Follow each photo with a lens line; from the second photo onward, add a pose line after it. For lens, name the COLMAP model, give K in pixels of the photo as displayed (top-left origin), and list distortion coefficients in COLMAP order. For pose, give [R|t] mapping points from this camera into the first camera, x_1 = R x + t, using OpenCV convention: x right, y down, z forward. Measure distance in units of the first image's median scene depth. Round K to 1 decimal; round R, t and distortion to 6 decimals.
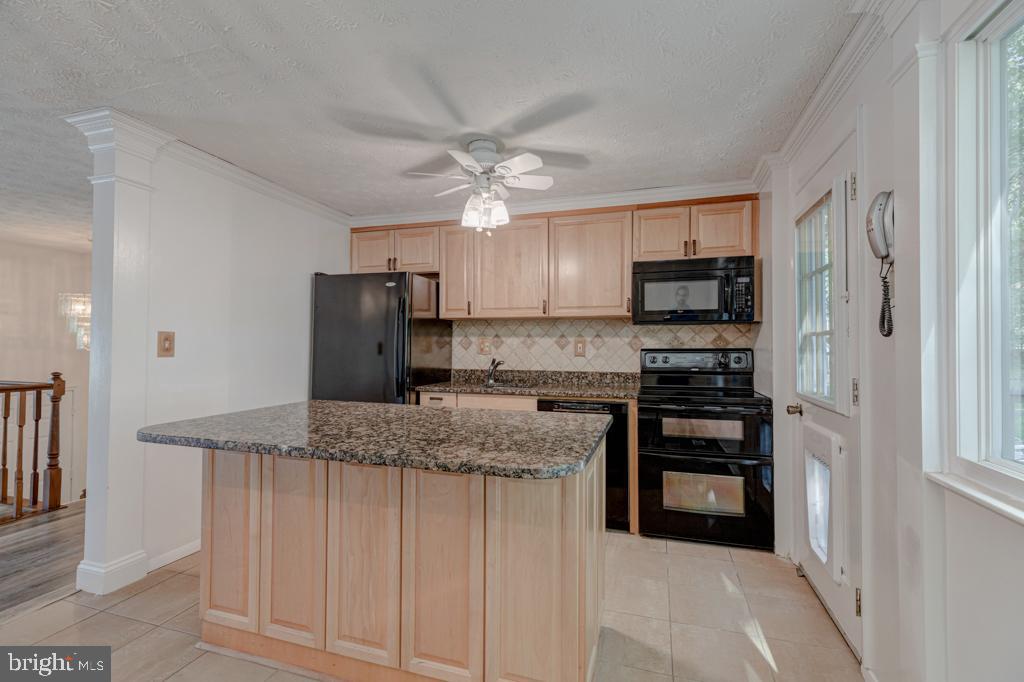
lens RADIAL K [[456.1, 0, 513.7], [0, 456.1, 337.9], [0, 0, 1]] dist [0.005081, -0.000959]
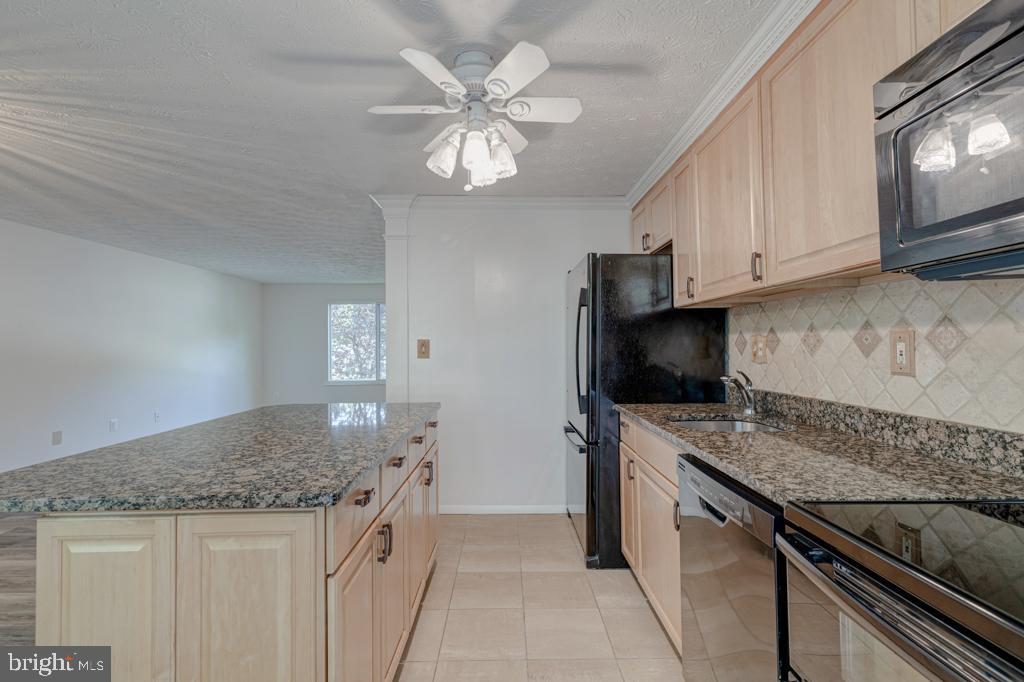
lens RADIAL K [[456.1, 0, 520.3], [0, 456.1, 336.8], [0, 0, 1]] dist [0.005081, -0.000959]
pose [[0.325209, -0.025459, -0.945299, 0.500647], [0.024019, 0.999537, -0.018656, 0.008835], [0.945337, -0.016638, 0.325670, 0.689514]]
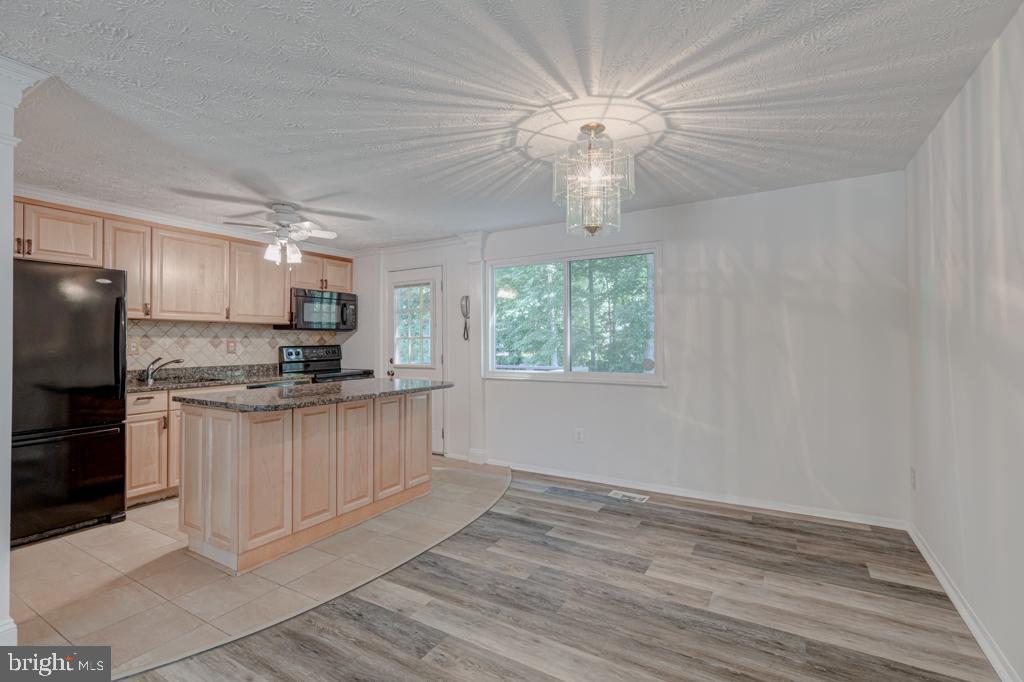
lens RADIAL K [[456.1, 0, 511.2], [0, 456.1, 337.8], [0, 0, 1]] dist [0.005081, -0.000959]
pose [[0.234583, 0.003858, 0.972088, -1.083218], [-0.009076, 0.999957, -0.001778, -0.008096], [-0.972054, -0.008405, 0.234608, -0.039150]]
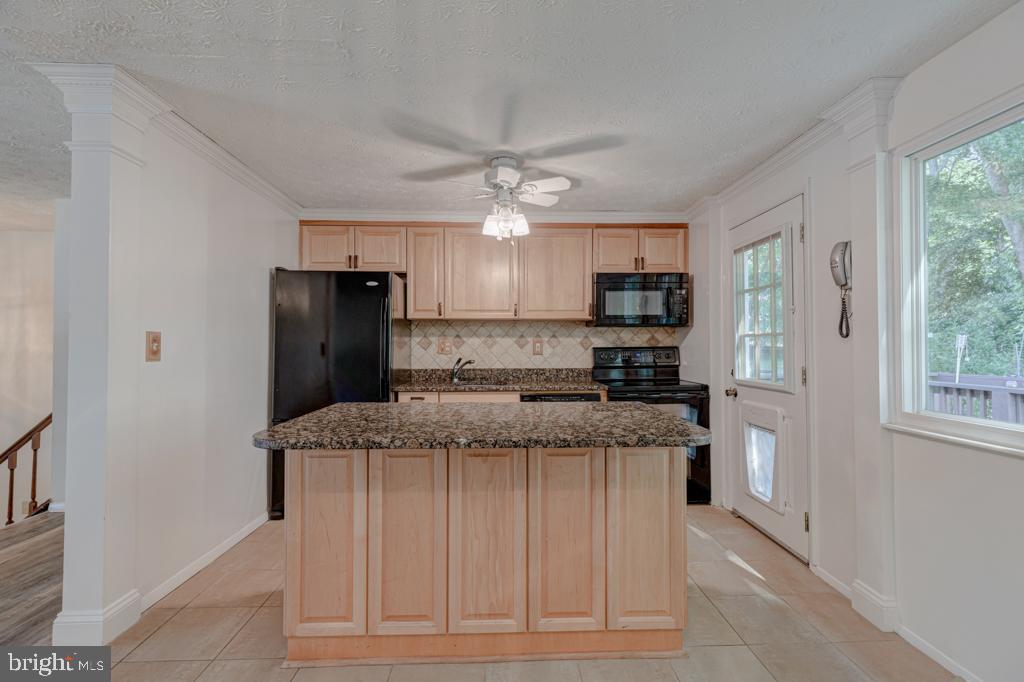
lens RADIAL K [[456.1, 0, 515.0], [0, 456.1, 337.6], [0, 0, 1]] dist [0.005081, -0.000959]
pose [[0.942589, -0.000423, 0.333953, -0.337865], [0.000236, 1.000000, 0.000600, -0.002375], [-0.333954, -0.000487, 0.942589, -0.028181]]
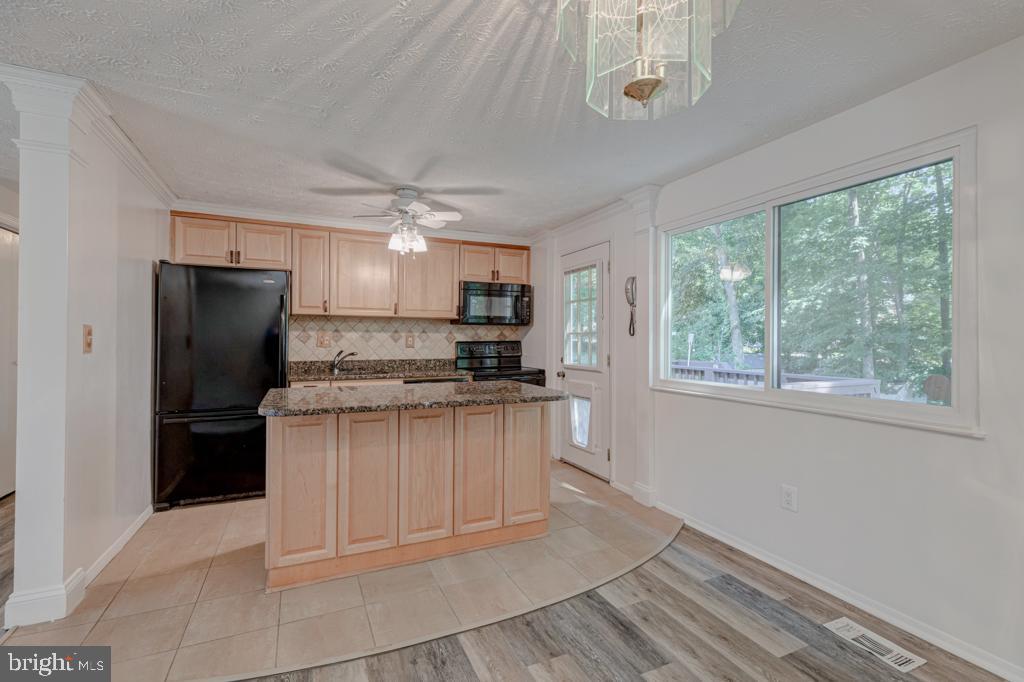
lens RADIAL K [[456.1, 0, 513.9], [0, 456.1, 338.3], [0, 0, 1]] dist [0.005081, -0.000959]
pose [[0.739673, 0.000213, 0.672966, -0.617552], [-0.012100, 0.999842, 0.012983, -0.007357], [-0.672858, -0.017746, 0.739559, -0.183245]]
